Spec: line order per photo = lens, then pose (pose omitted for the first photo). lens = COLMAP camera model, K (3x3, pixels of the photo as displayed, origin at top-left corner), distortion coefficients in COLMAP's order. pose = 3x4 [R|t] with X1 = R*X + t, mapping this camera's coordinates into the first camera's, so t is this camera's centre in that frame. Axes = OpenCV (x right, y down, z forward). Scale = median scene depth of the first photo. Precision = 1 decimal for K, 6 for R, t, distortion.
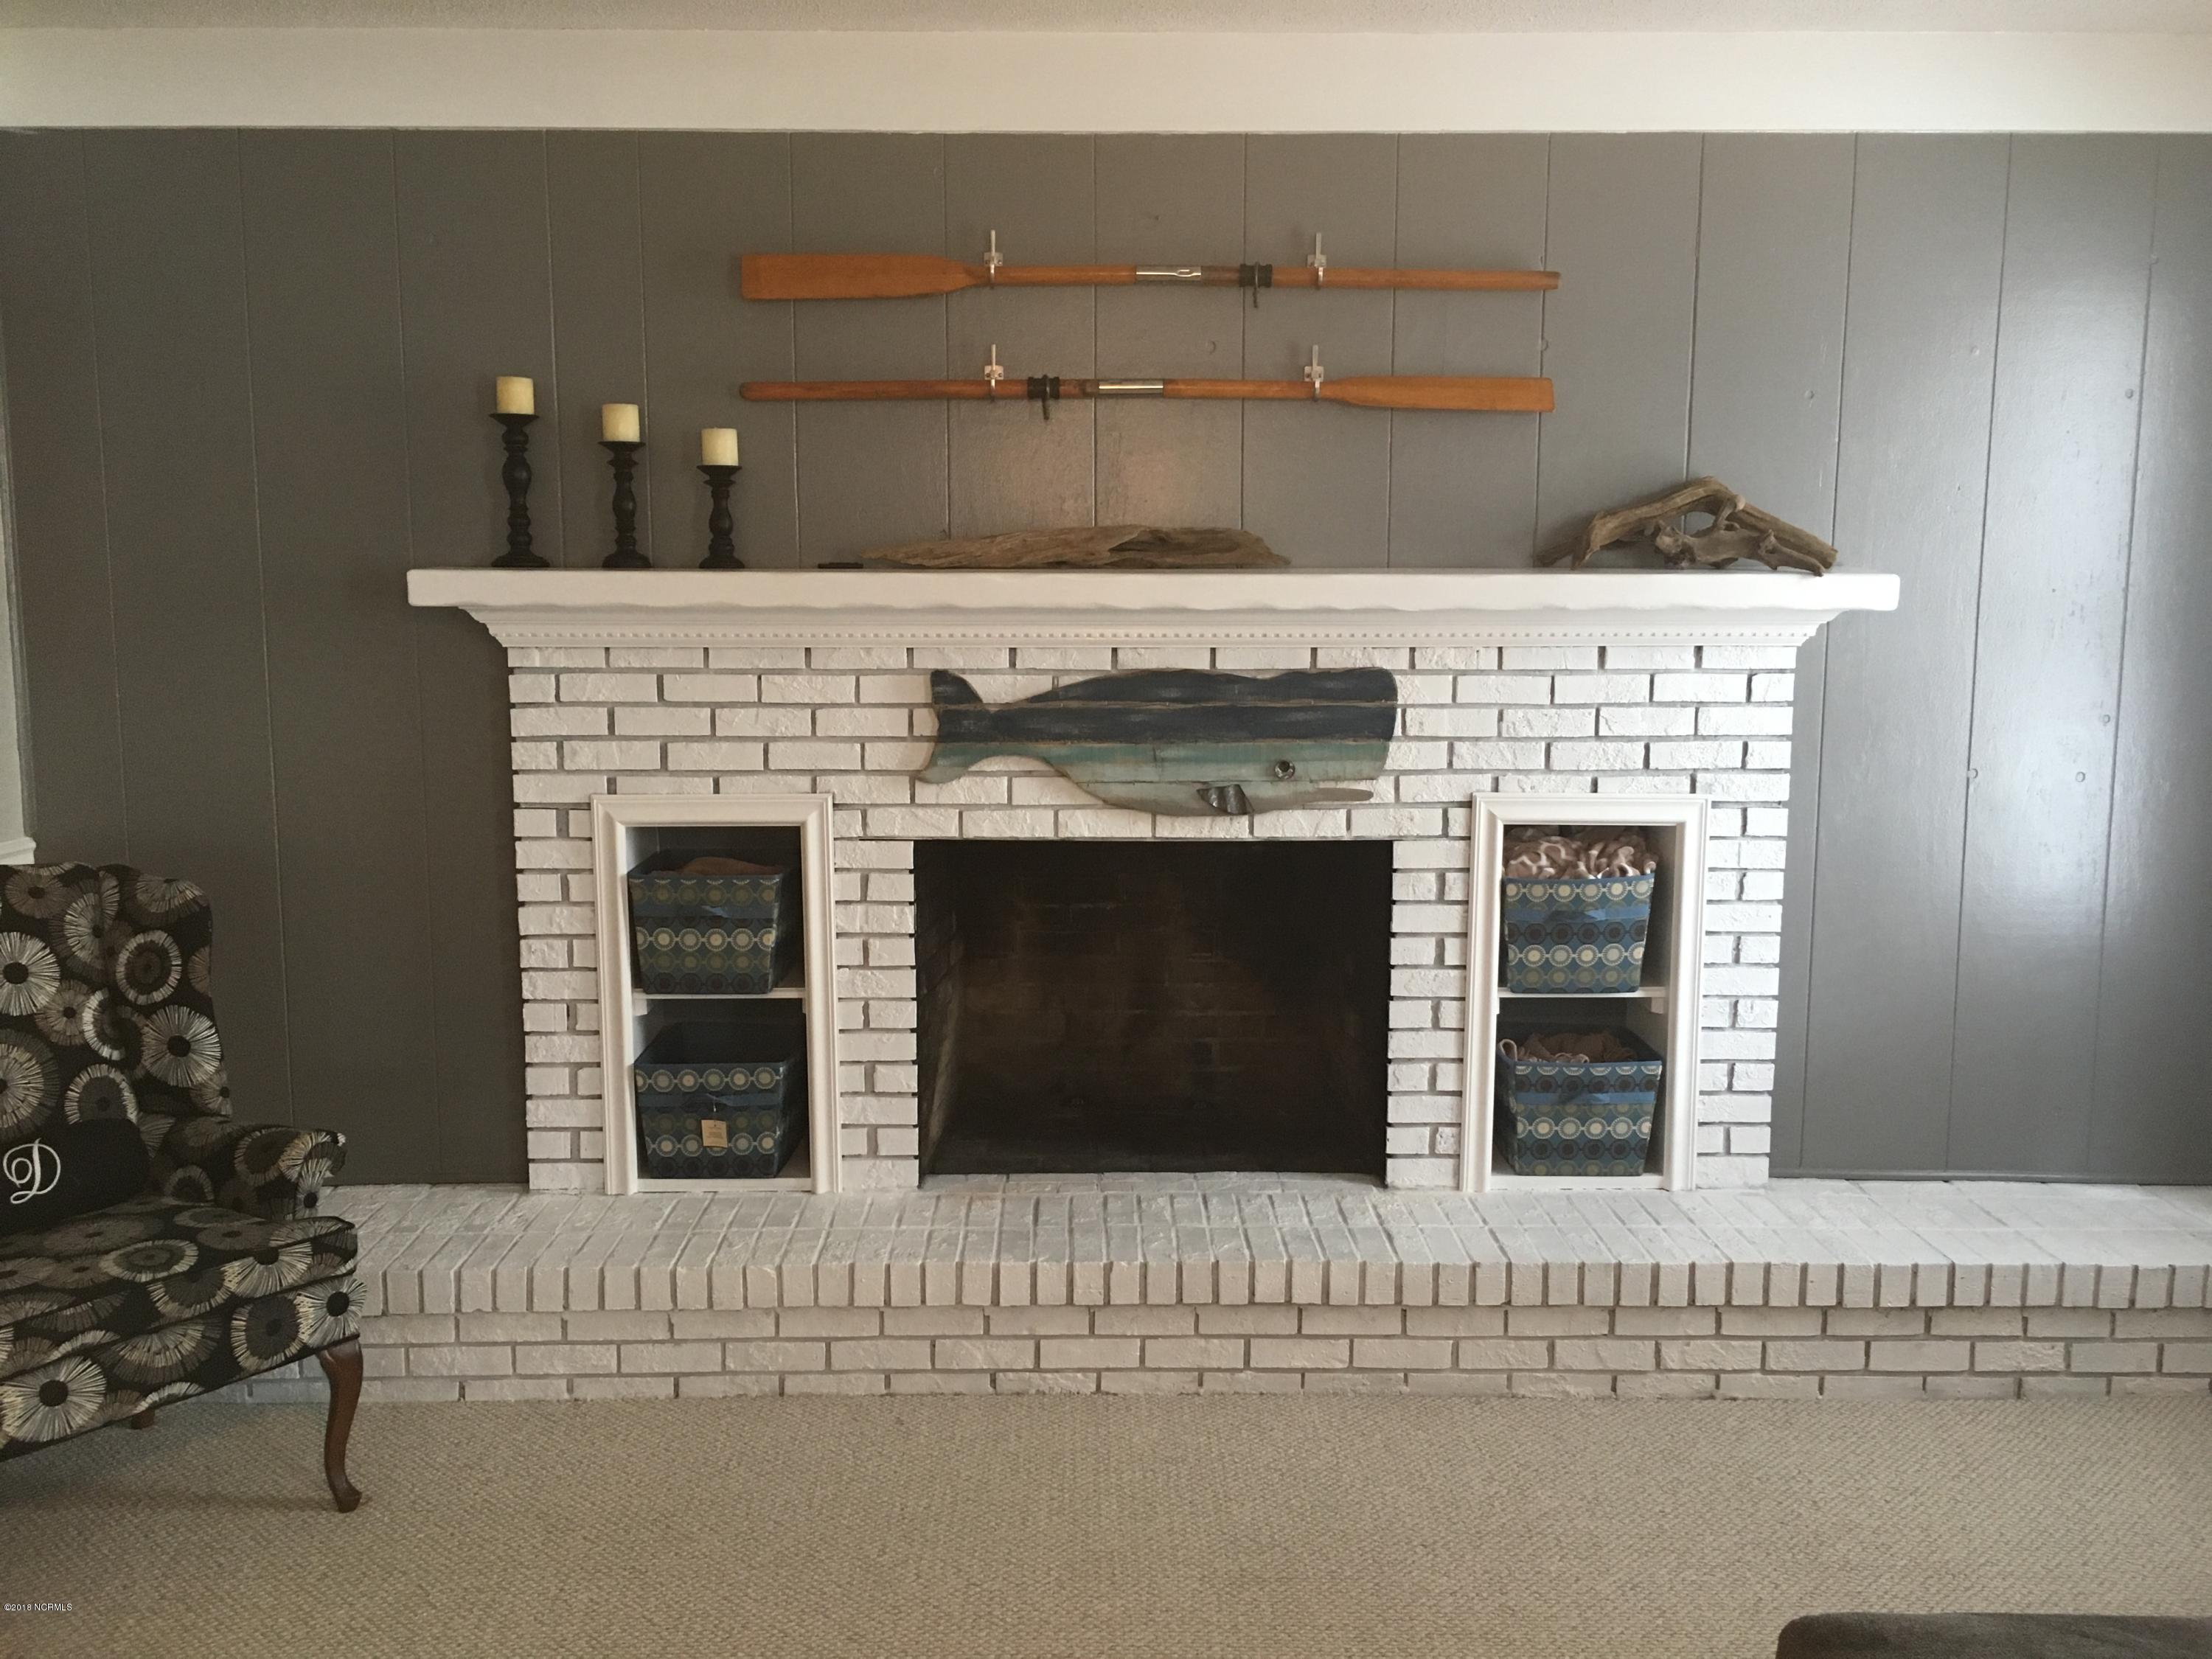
lens RADIAL K [[1874.8, 0, 1107.7], [0, 1874.8, 831.2], [0, 0, 1]] dist [0.052391, -0.062999]
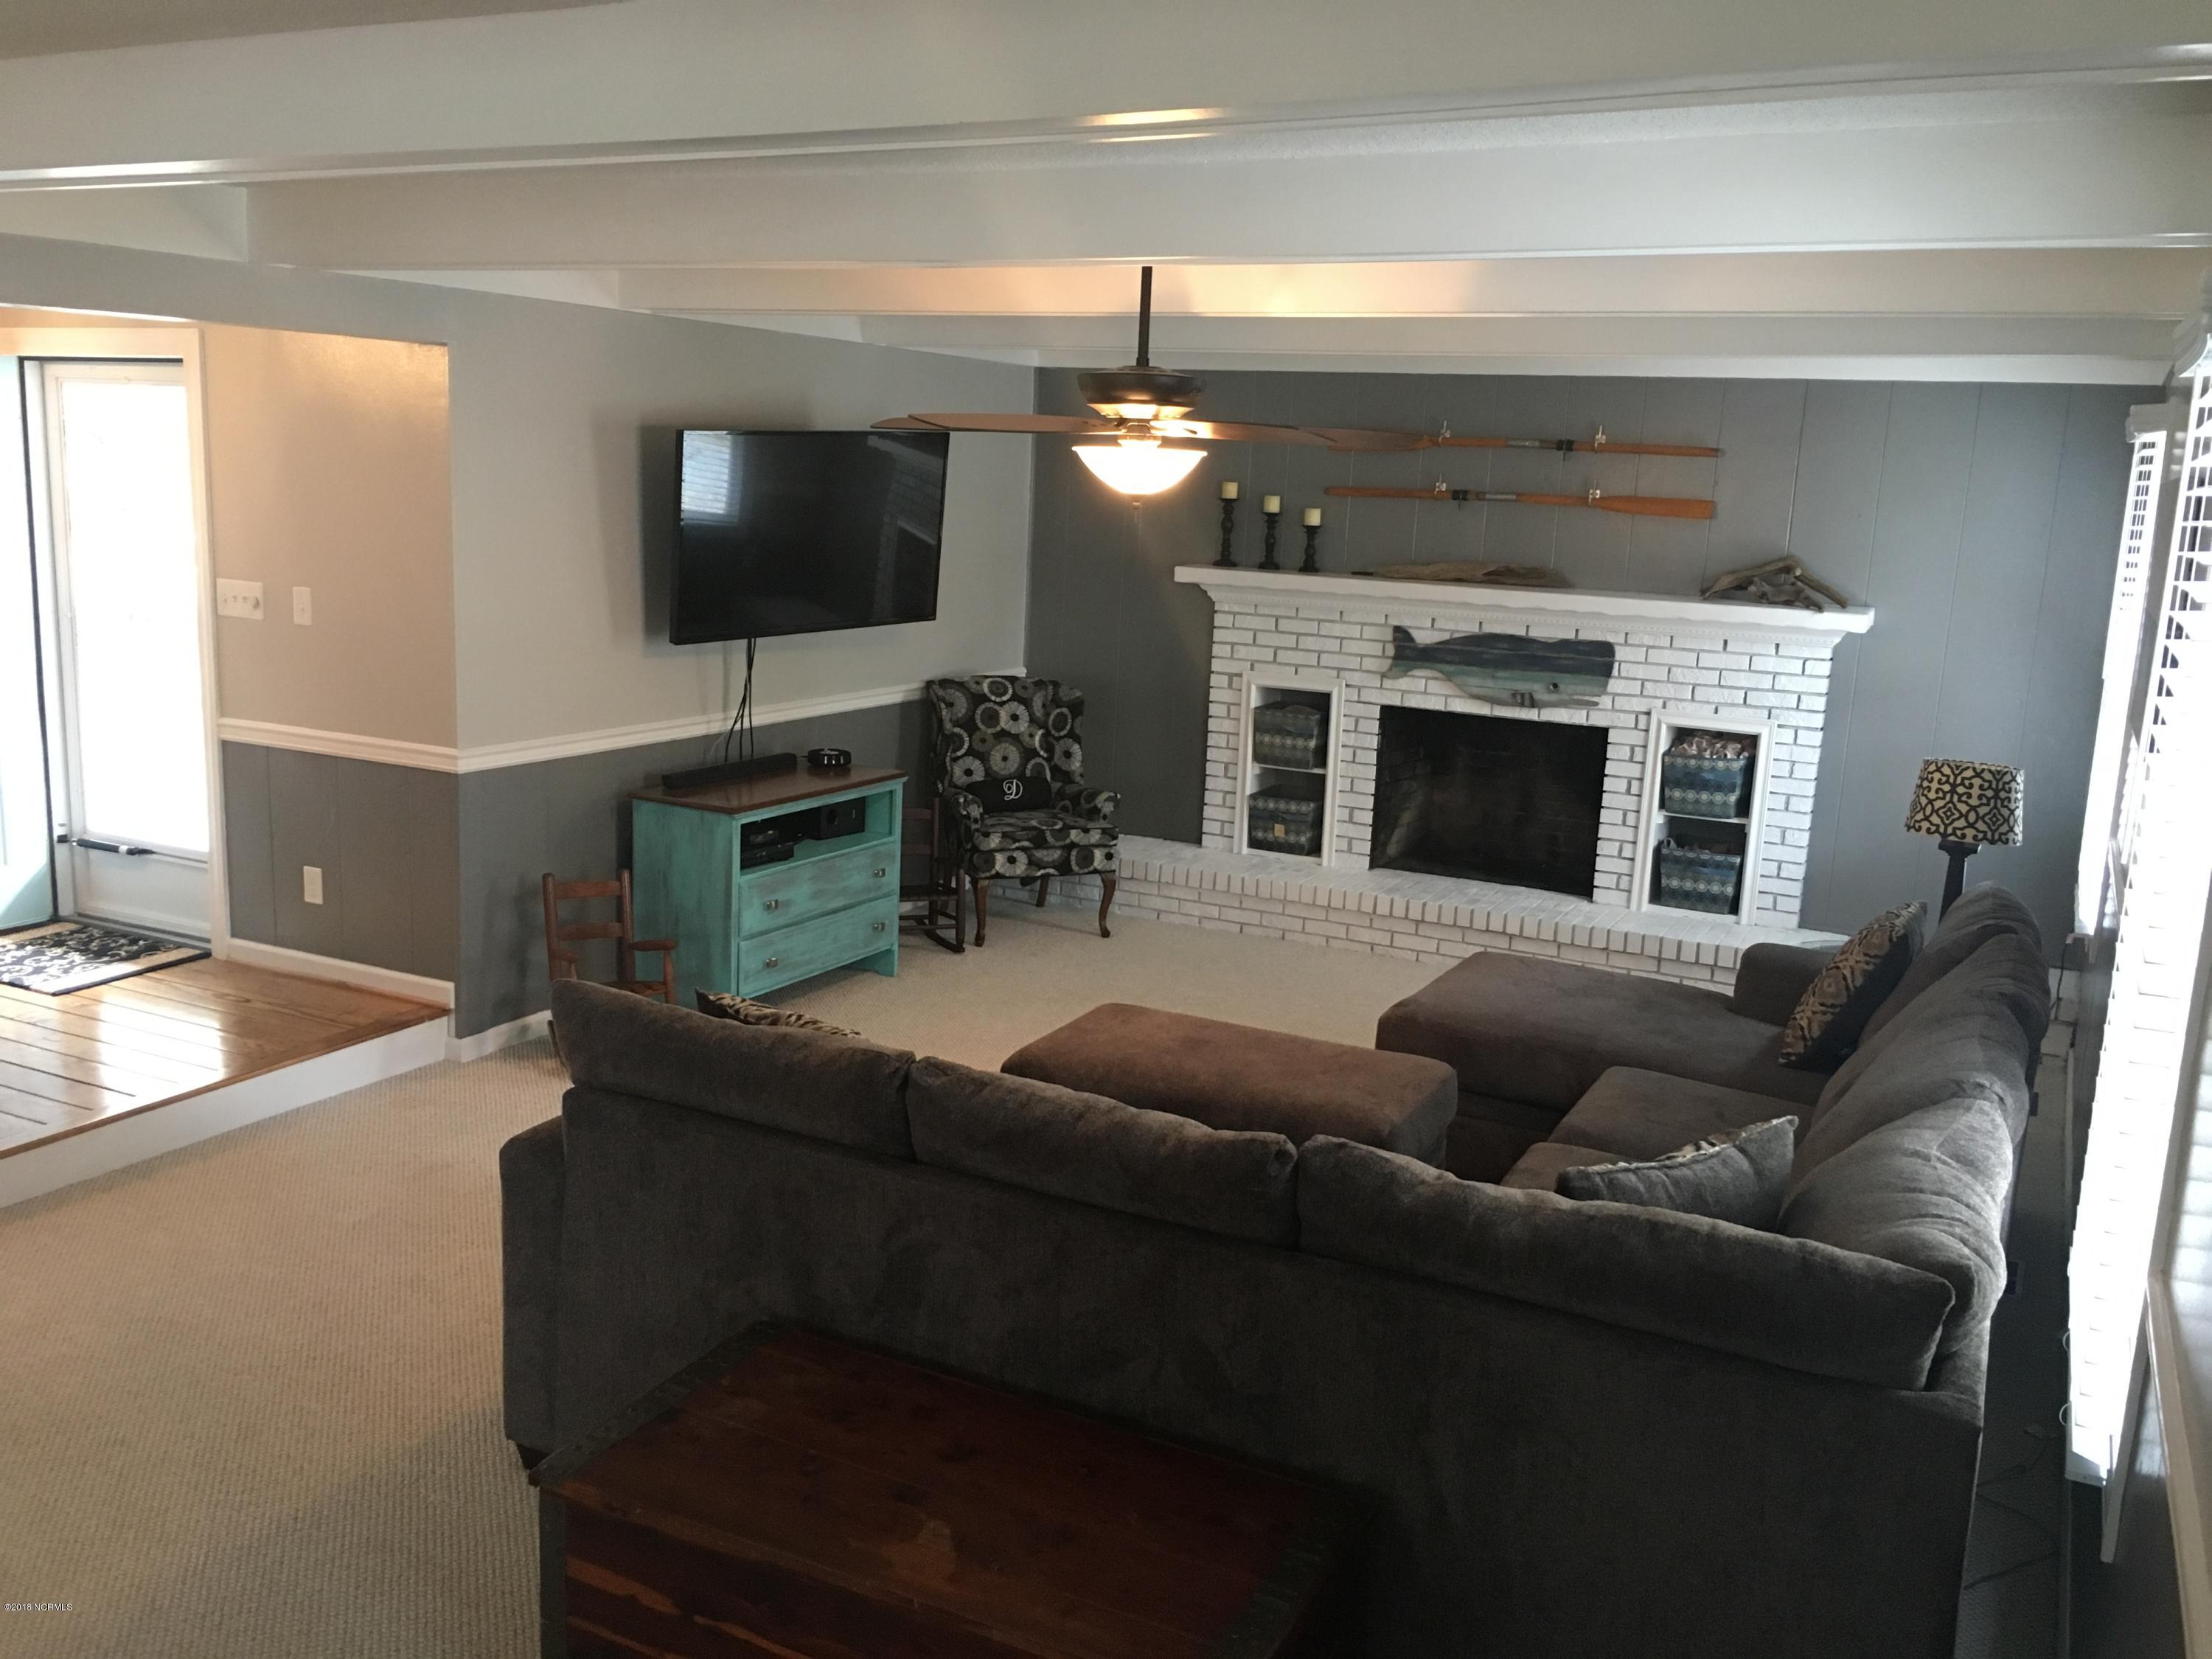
lens RADIAL K [[1874.8, 0, 1105.6], [0, 1874.8, 824.9], [0, 0, 1]] dist [0.052391, -0.062999]
pose [[0.883433, 0.124663, -0.451669, 0.603445], [-0.104918, 0.992111, 0.068616, 0.026550], [0.456659, -0.013229, 0.889543, -1.042760]]
